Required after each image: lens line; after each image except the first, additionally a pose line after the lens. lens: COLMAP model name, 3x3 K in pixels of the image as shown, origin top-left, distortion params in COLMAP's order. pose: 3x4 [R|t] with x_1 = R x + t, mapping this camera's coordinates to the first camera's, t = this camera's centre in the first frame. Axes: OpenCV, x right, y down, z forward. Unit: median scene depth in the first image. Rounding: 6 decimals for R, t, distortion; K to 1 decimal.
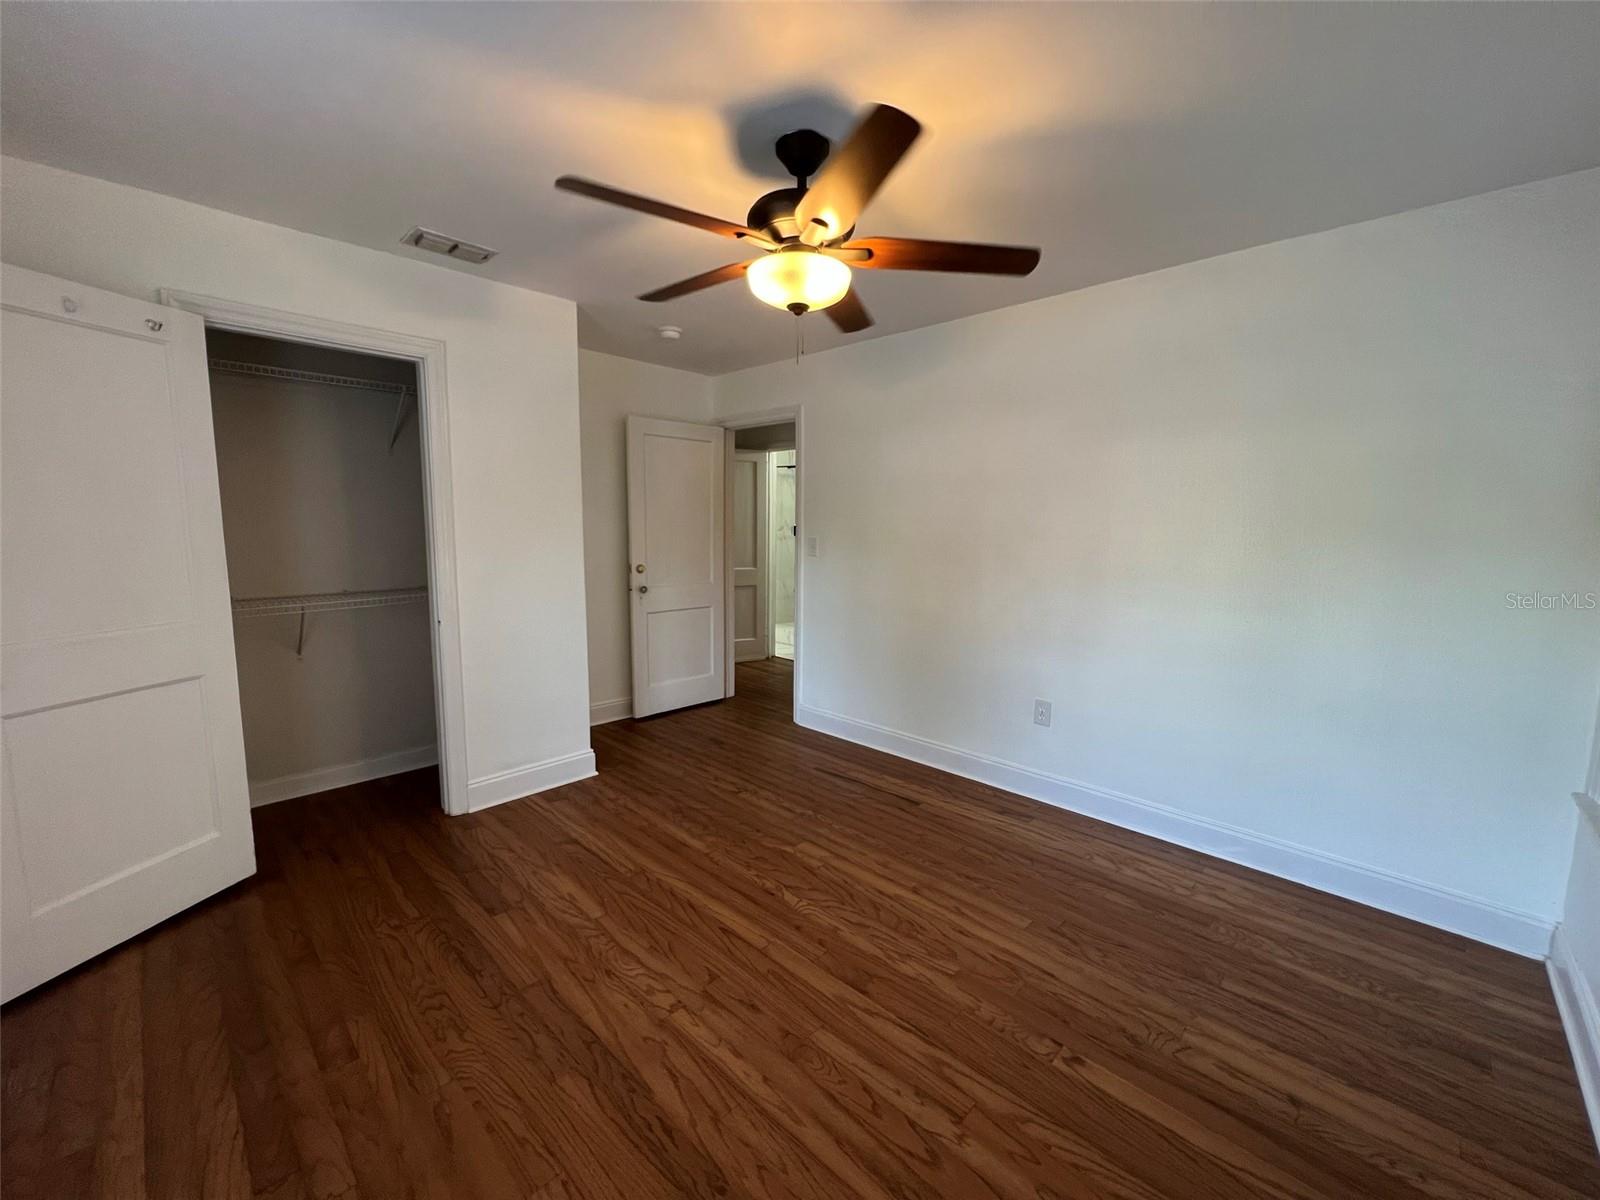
lens RADIAL K [[640.6, 0, 794.1], [0, 640.6, 598.6], [0, 0, 1]] dist [0.000450, 0.000262]
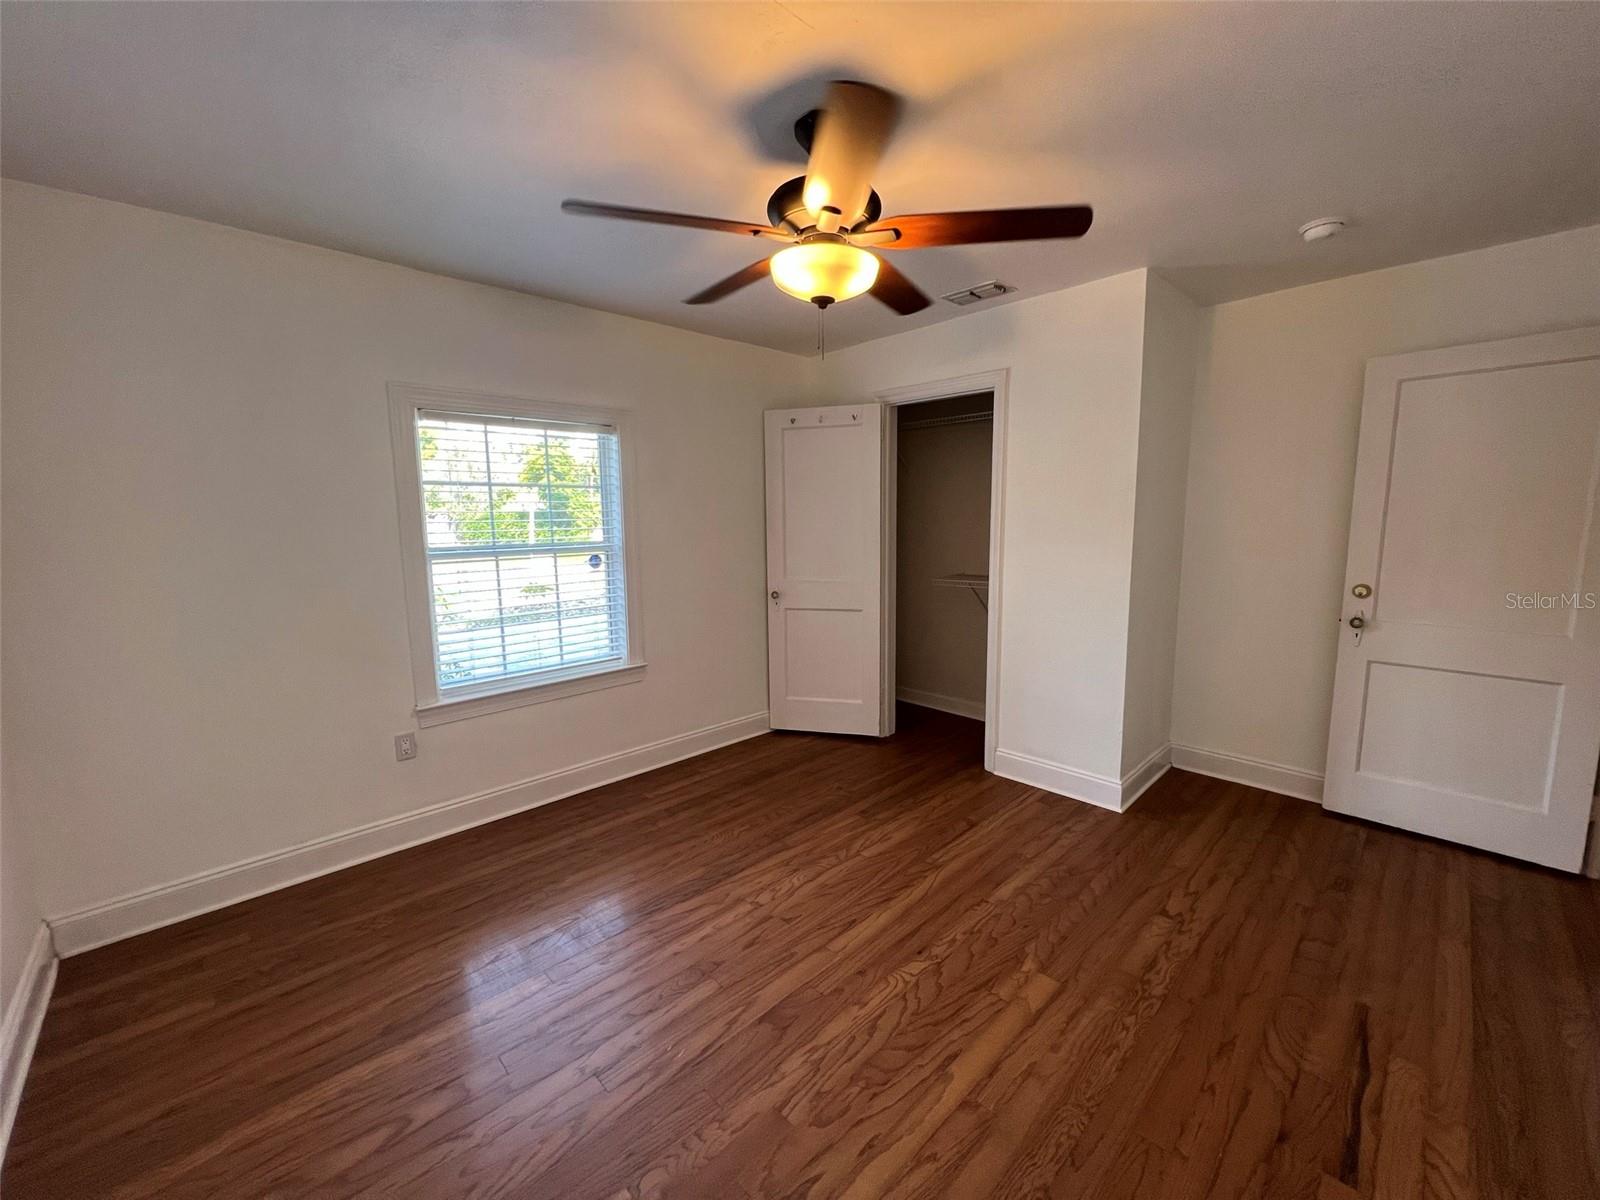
lens RADIAL K [[640.6, 0, 794.1], [0, 640.6, 598.6], [0, 0, 1]] dist [0.000450, 0.000262]
pose [[-0.034398, 0.118807, -0.992321, 0.797223], [-0.107983, 0.986654, 0.121871, -0.103481], [0.993557, 0.111346, -0.021110, 0.814459]]
